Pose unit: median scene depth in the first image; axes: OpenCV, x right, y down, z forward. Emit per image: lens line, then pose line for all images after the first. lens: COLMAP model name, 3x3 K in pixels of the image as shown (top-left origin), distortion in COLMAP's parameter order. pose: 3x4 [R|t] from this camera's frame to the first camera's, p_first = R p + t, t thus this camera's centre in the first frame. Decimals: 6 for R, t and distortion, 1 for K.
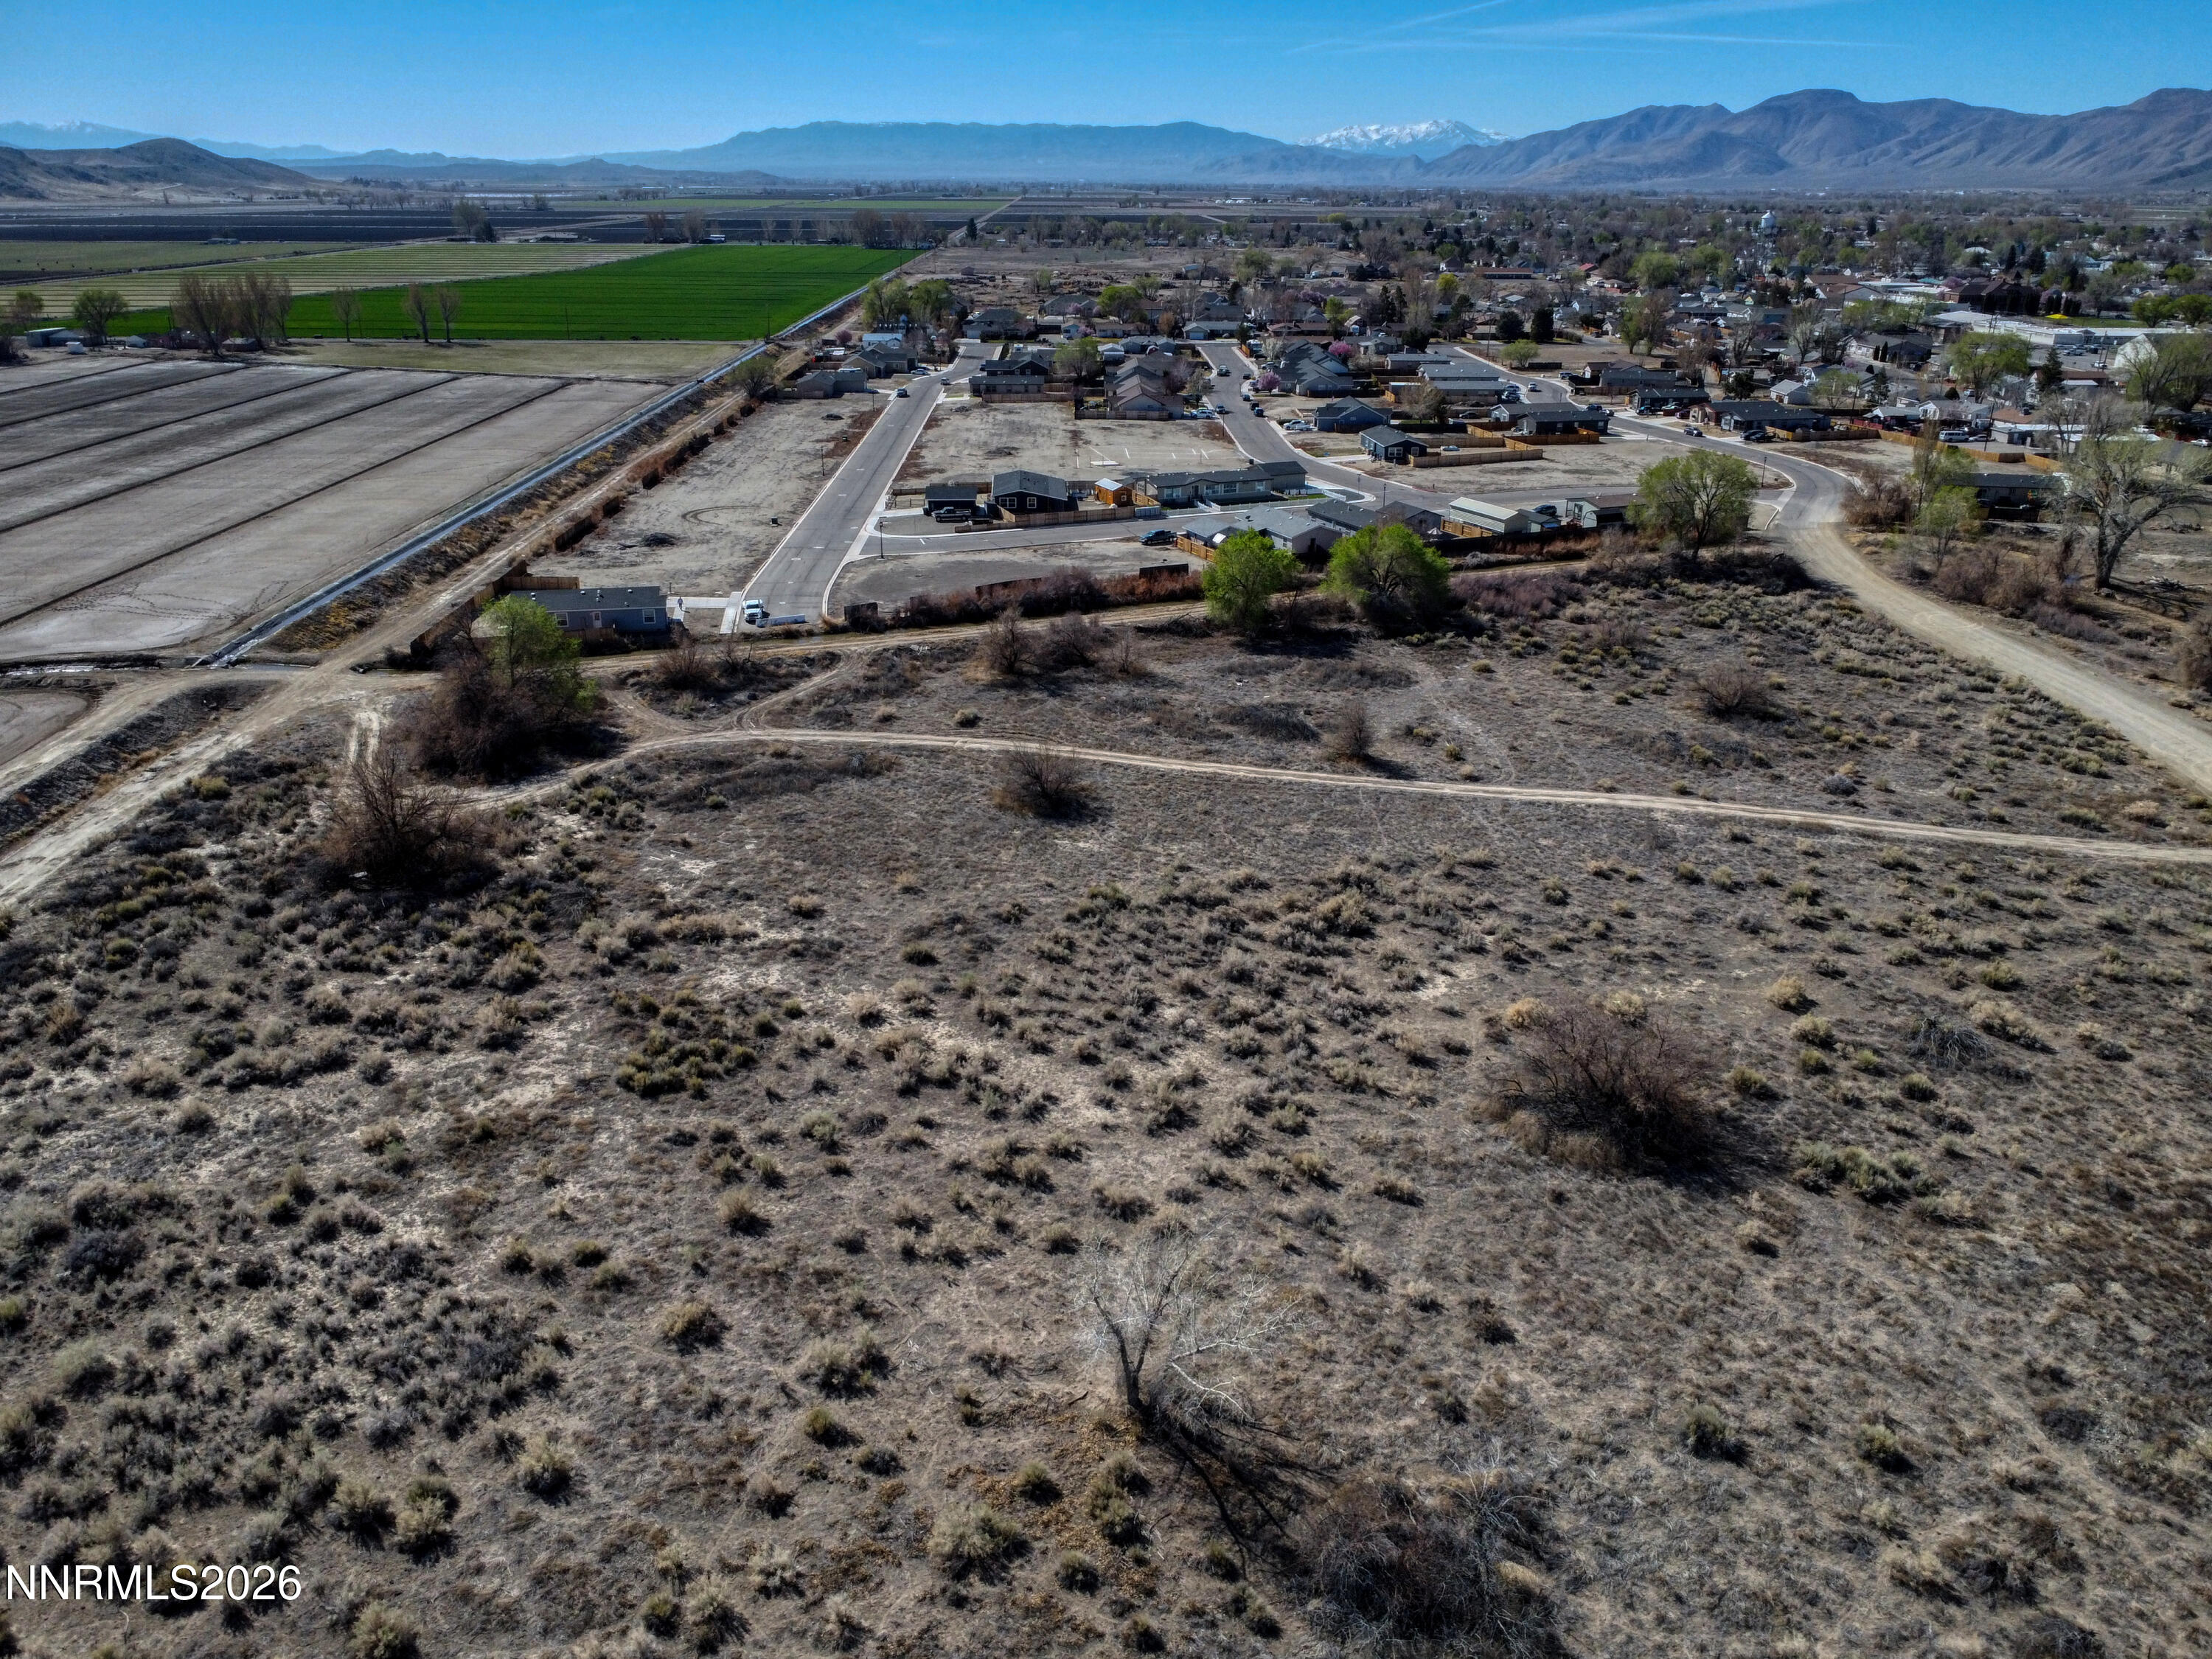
lens RADIAL K [[1660.0, 0, 1106.0], [0, 1660.0, 829.5], [0, 0, 1]] dist [0.008338, -0.010144]
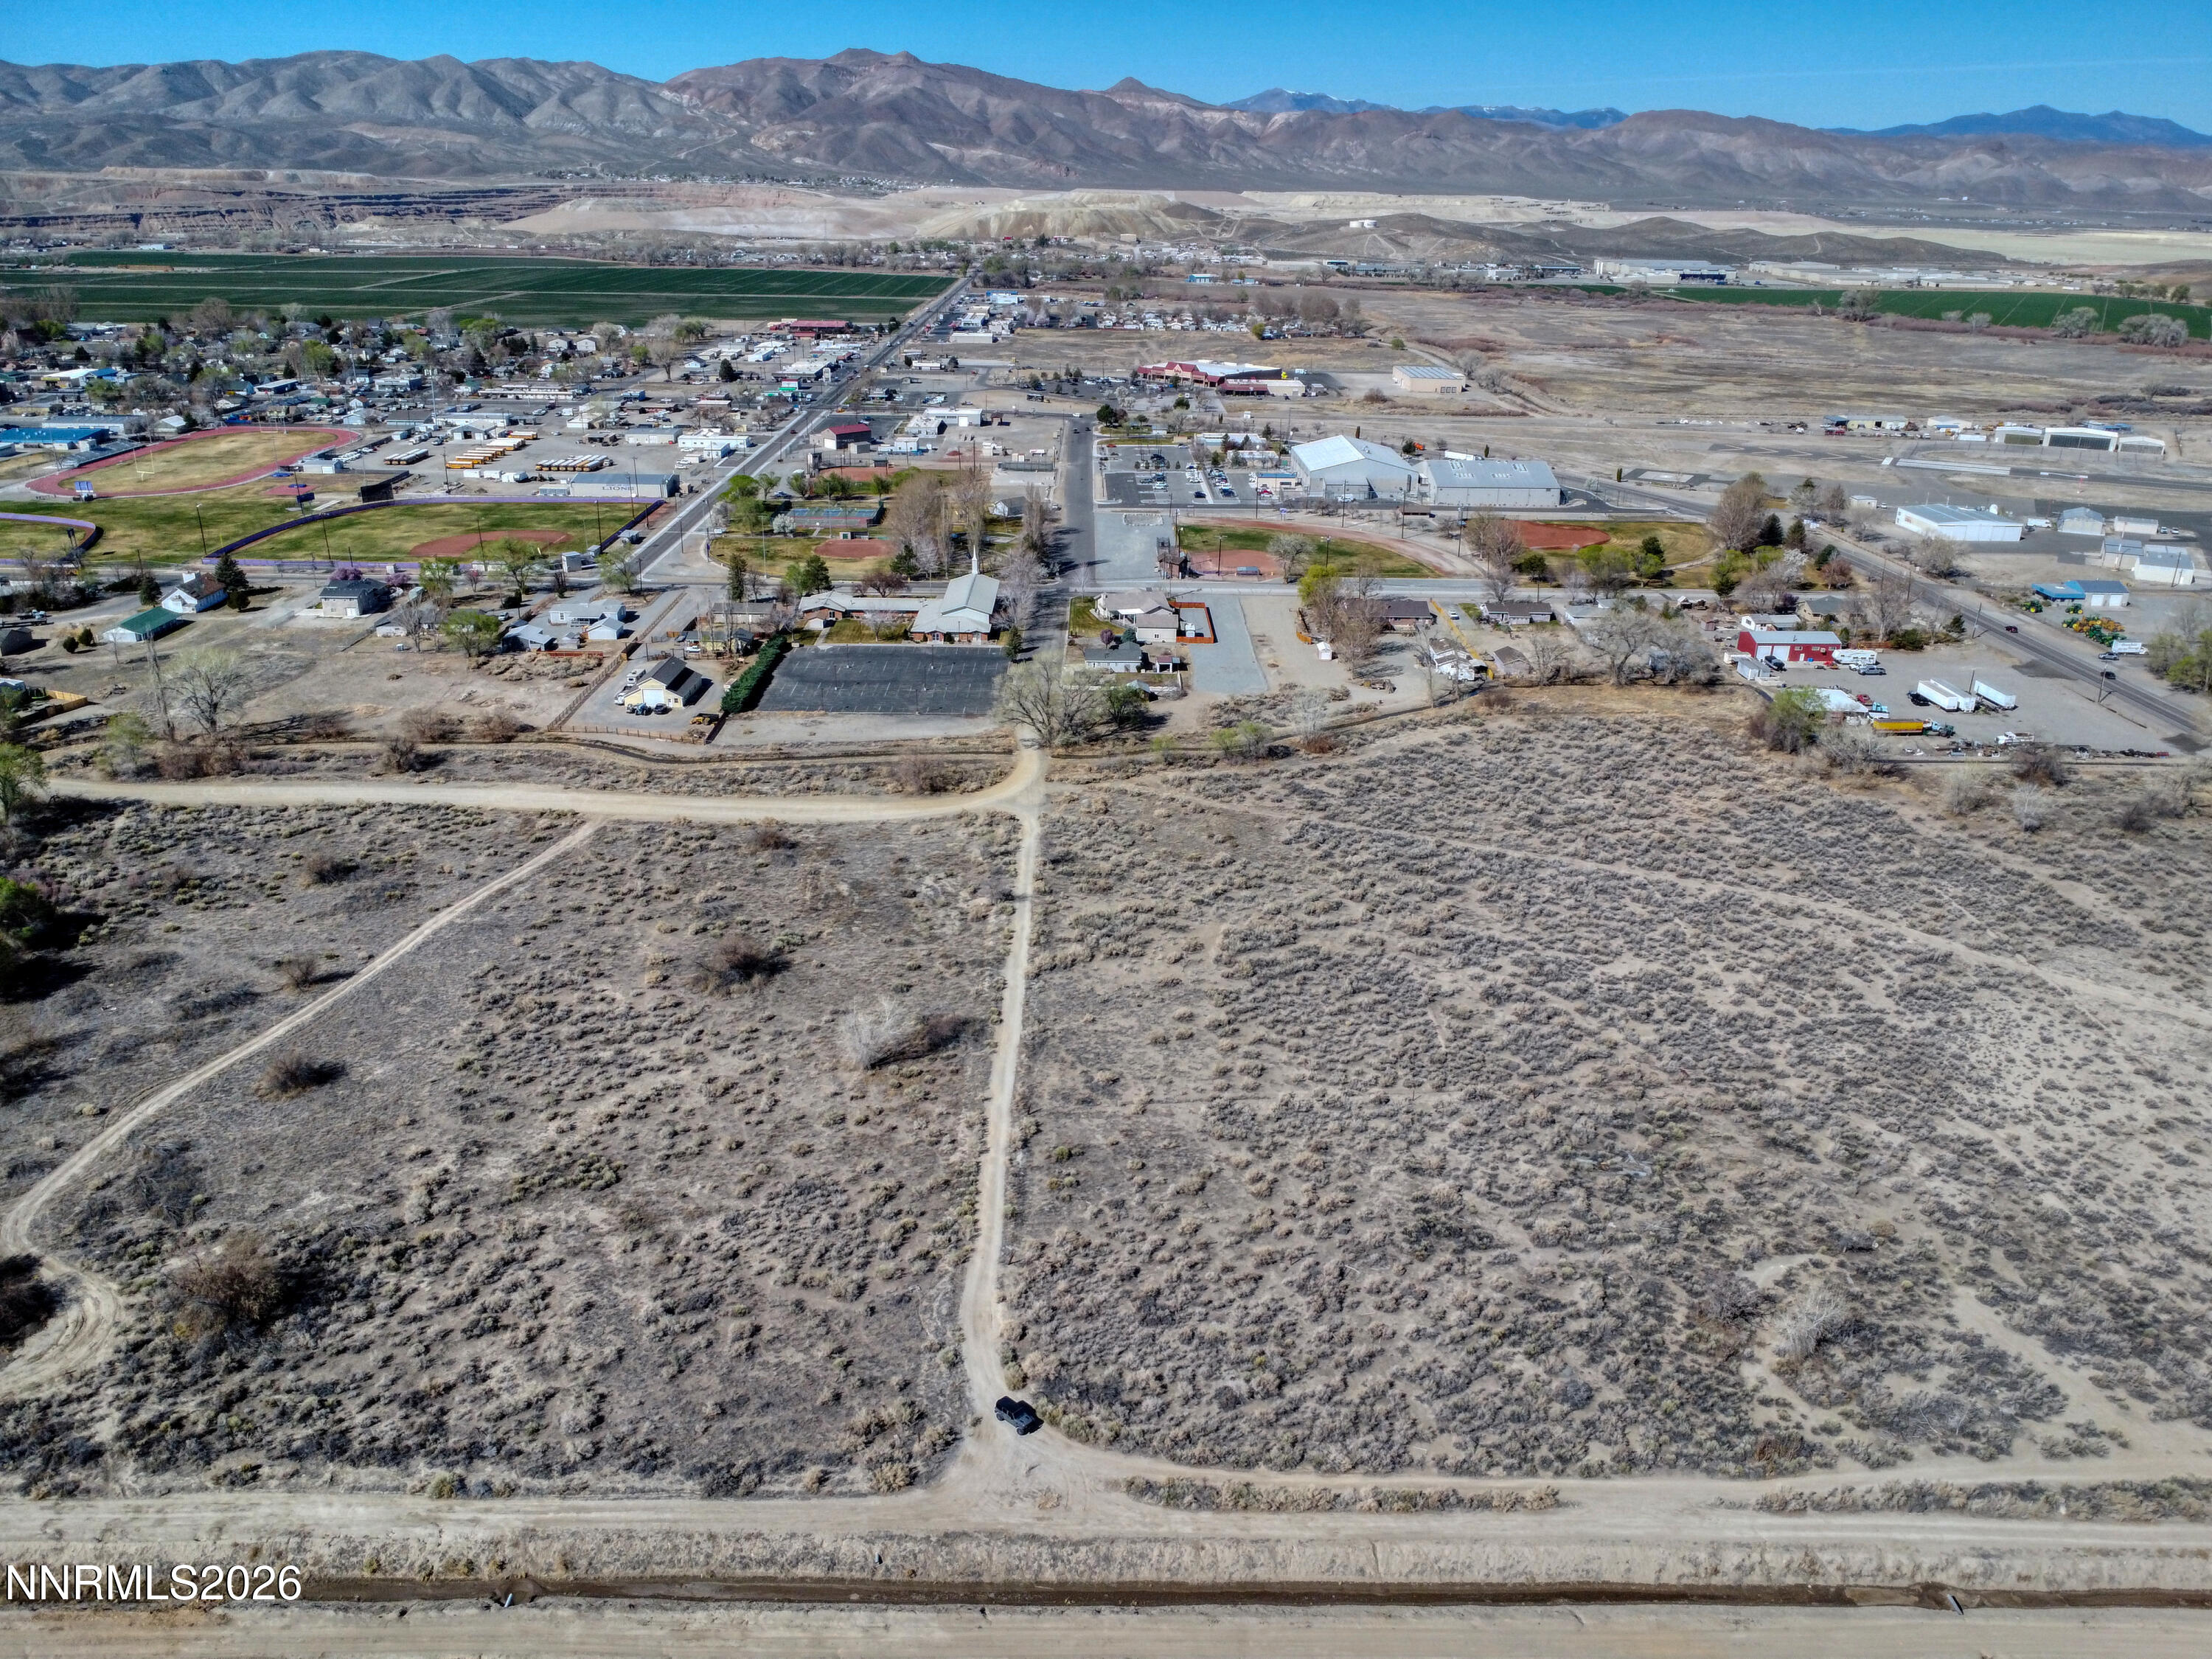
lens RADIAL K [[1660.0, 0, 1106.0], [0, 1660.0, 829.5], [0, 0, 1]] dist [0.008338, -0.010144]
pose [[0.021685, -0.376047, 0.926347, -1.351318], [0.354650, 0.869201, 0.344547, -0.482978], [-0.934748, 0.321057, 0.152213, -0.023589]]
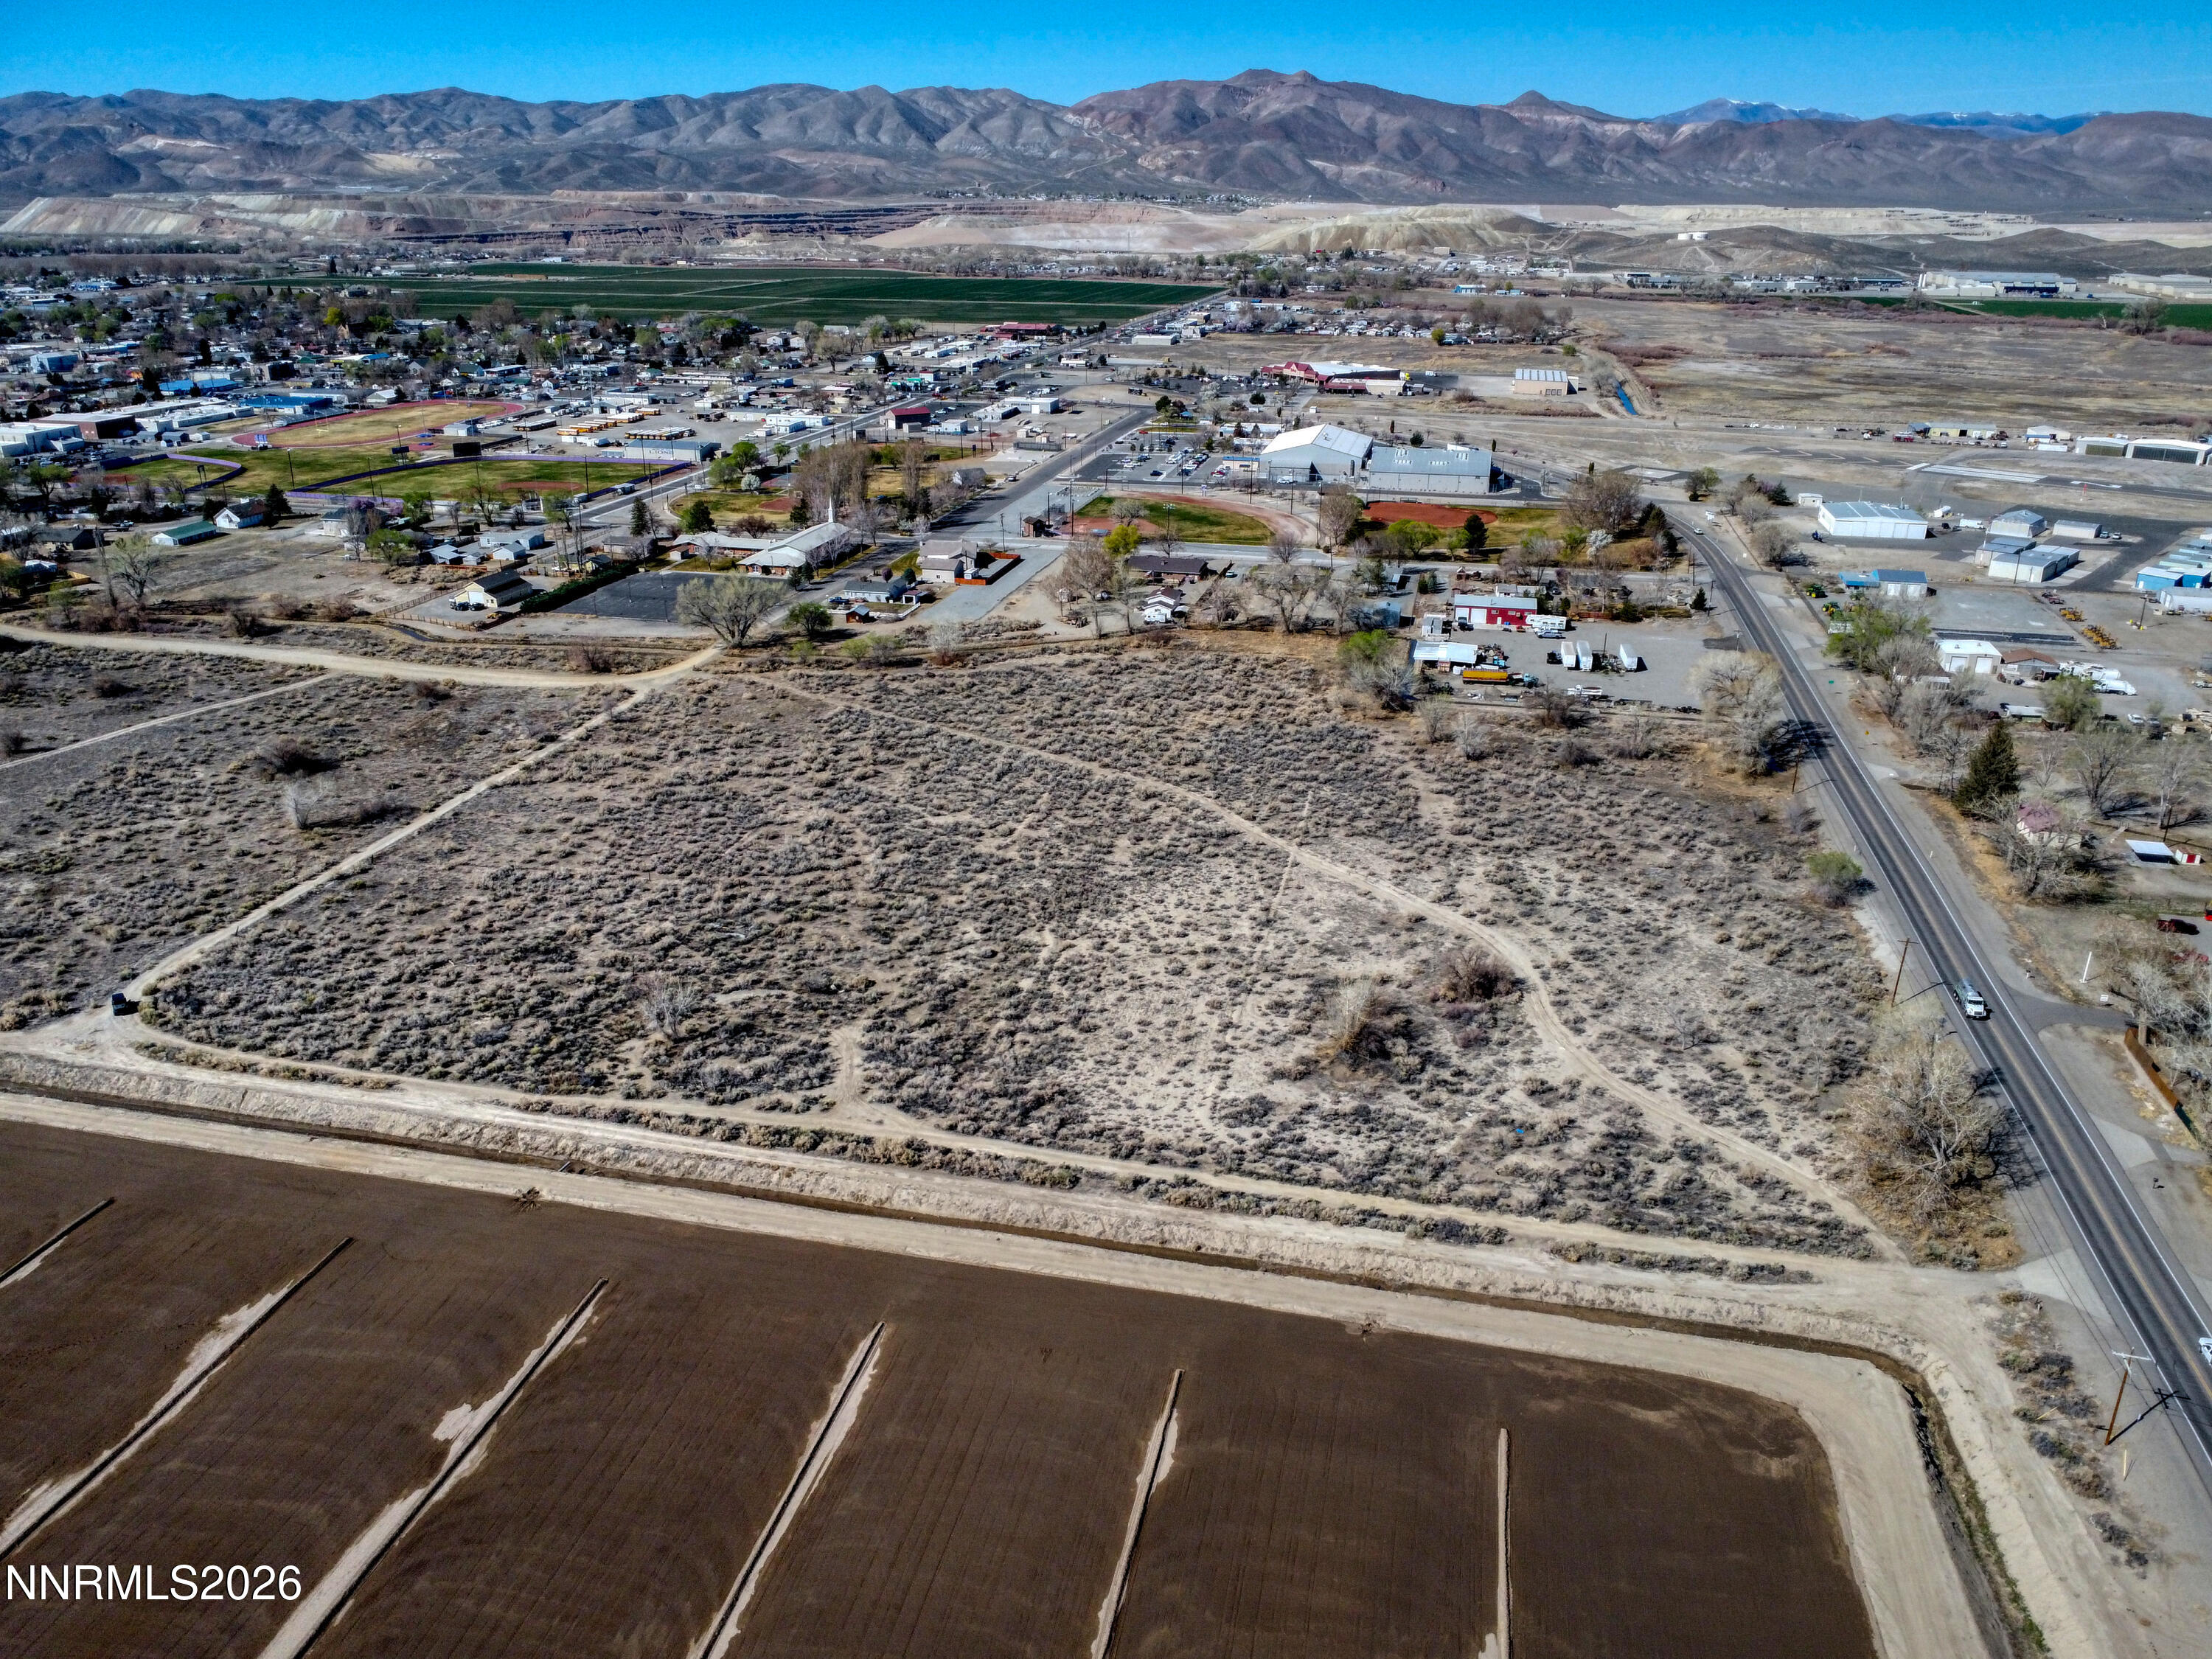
lens RADIAL K [[1660.0, 0, 1106.0], [0, 1660.0, 829.5], [0, 0, 1]] dist [0.008338, -0.010144]
pose [[0.258428, -0.356162, 0.897977, -1.625801], [0.352833, 0.900134, 0.255476, -0.004758], [-0.899291, 0.250814, 0.358286, -1.179814]]
